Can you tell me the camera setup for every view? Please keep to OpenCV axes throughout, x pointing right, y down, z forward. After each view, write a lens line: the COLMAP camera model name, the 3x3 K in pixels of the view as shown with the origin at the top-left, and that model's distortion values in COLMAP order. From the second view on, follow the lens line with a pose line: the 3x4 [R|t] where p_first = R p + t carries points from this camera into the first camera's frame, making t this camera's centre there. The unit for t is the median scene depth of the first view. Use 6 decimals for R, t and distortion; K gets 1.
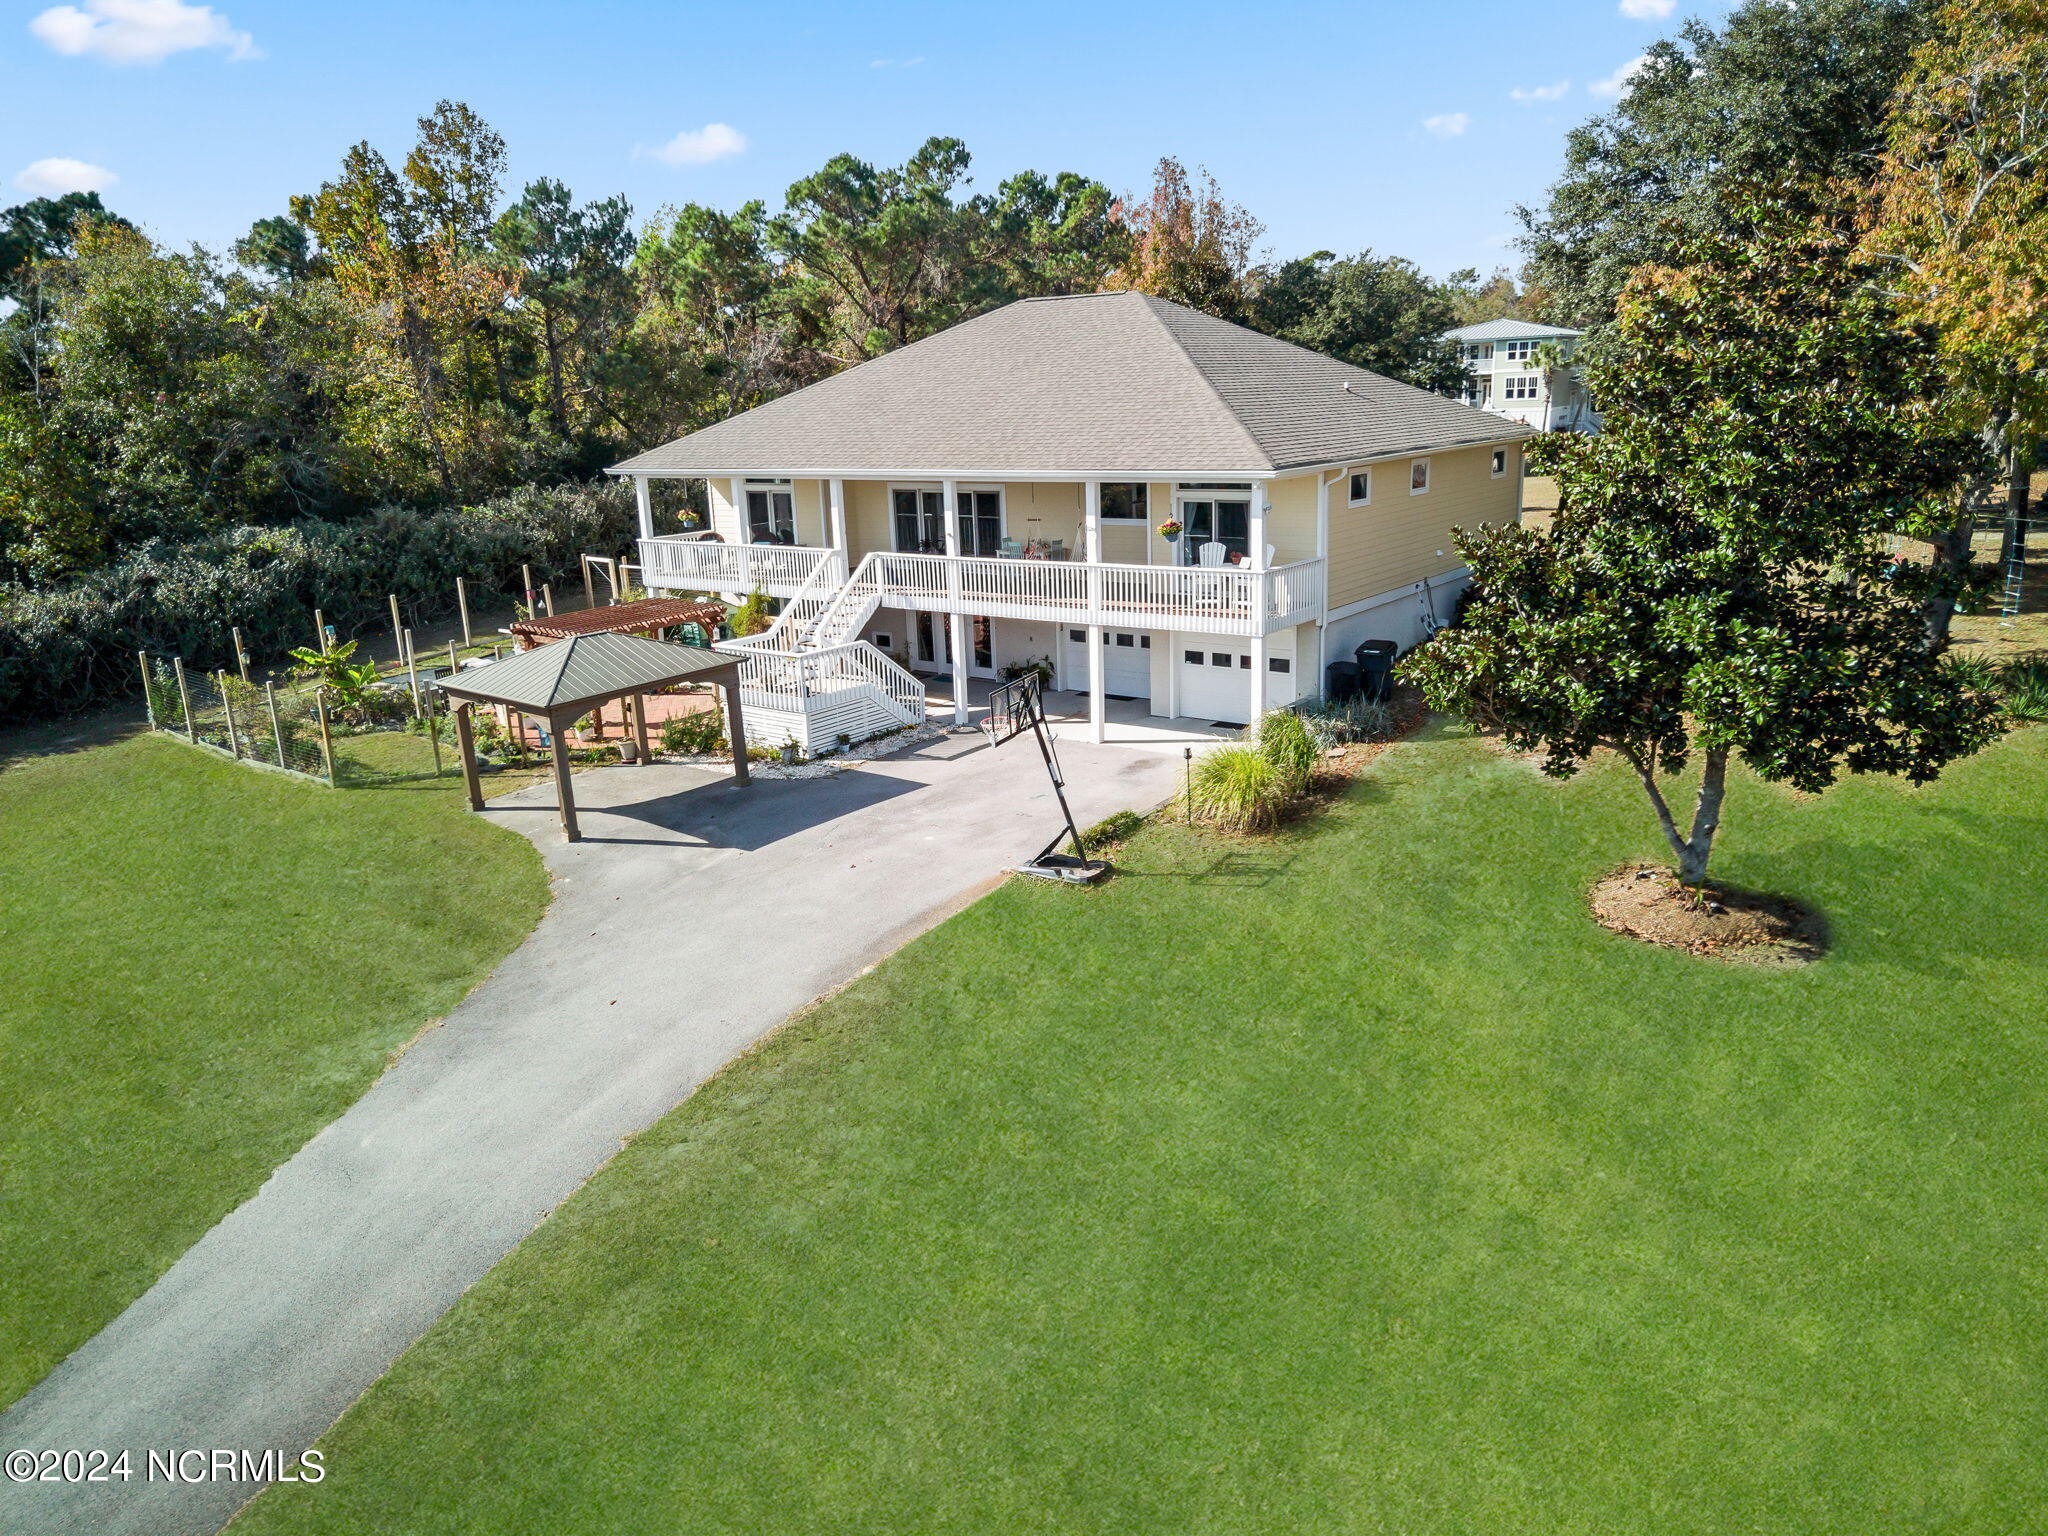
lens RADIAL K [[1355.3, 0, 1024.0], [0, 1355.3, 768.0], [0, 0, 1]] dist [0.007775, -0.000338]
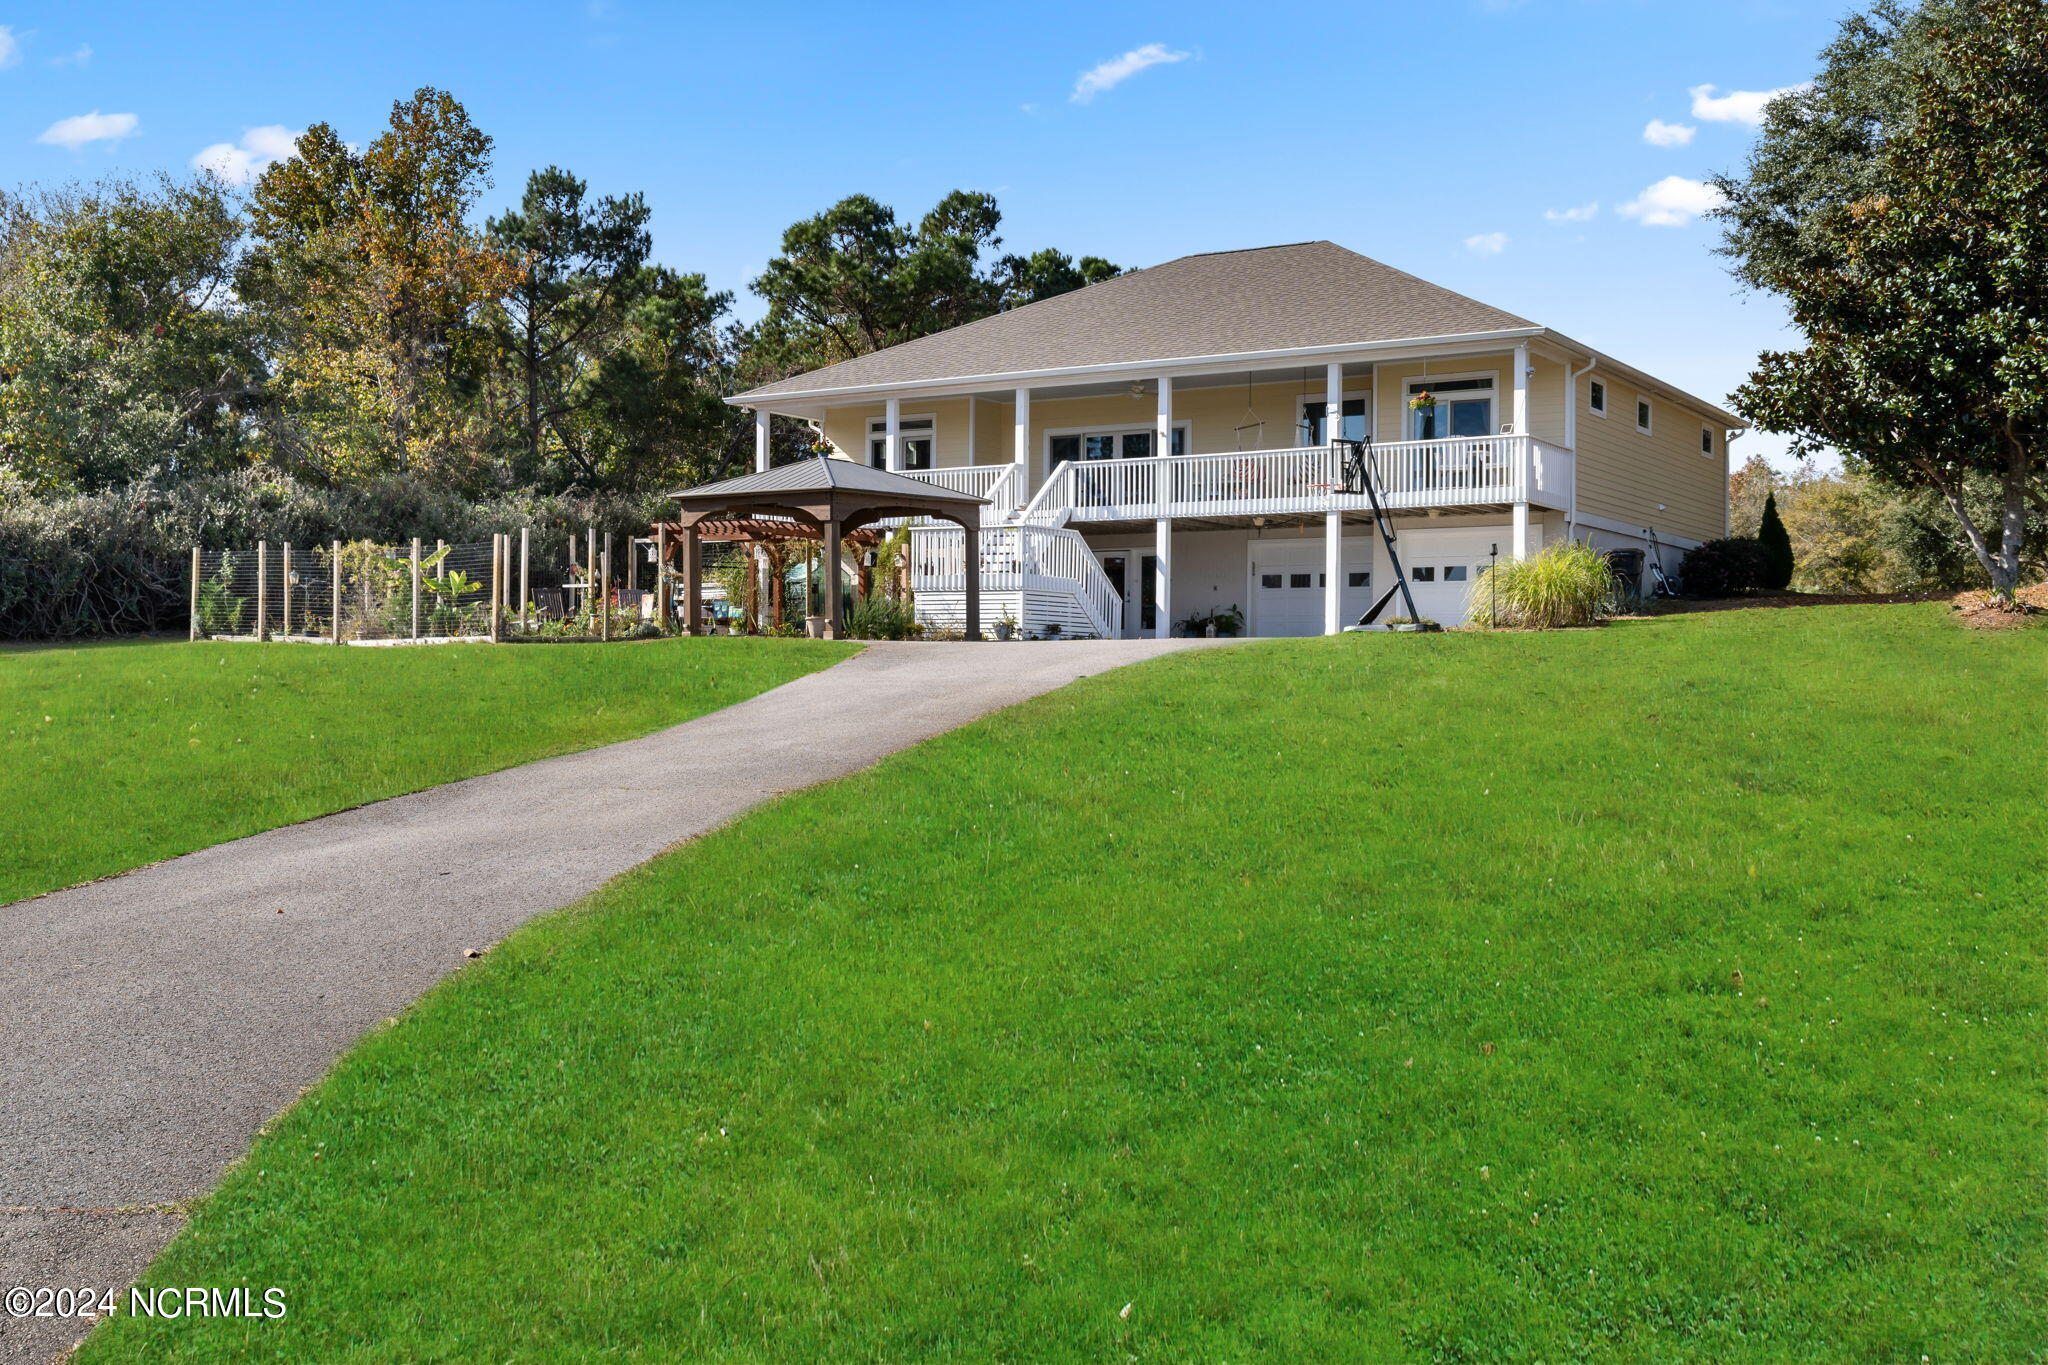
lens RADIAL K [[2034.3, 0, 1024.0], [0, 2034.3, 682.5], [0, 0, 1]] dist [-0.000994, -0.000877]
pose [[0.995701, 0.043710, 0.081659, -0.236289], [-0.020055, 0.962471, -0.270644, 0.342492], [-0.090424, 0.267843, 0.959210, -0.262150]]
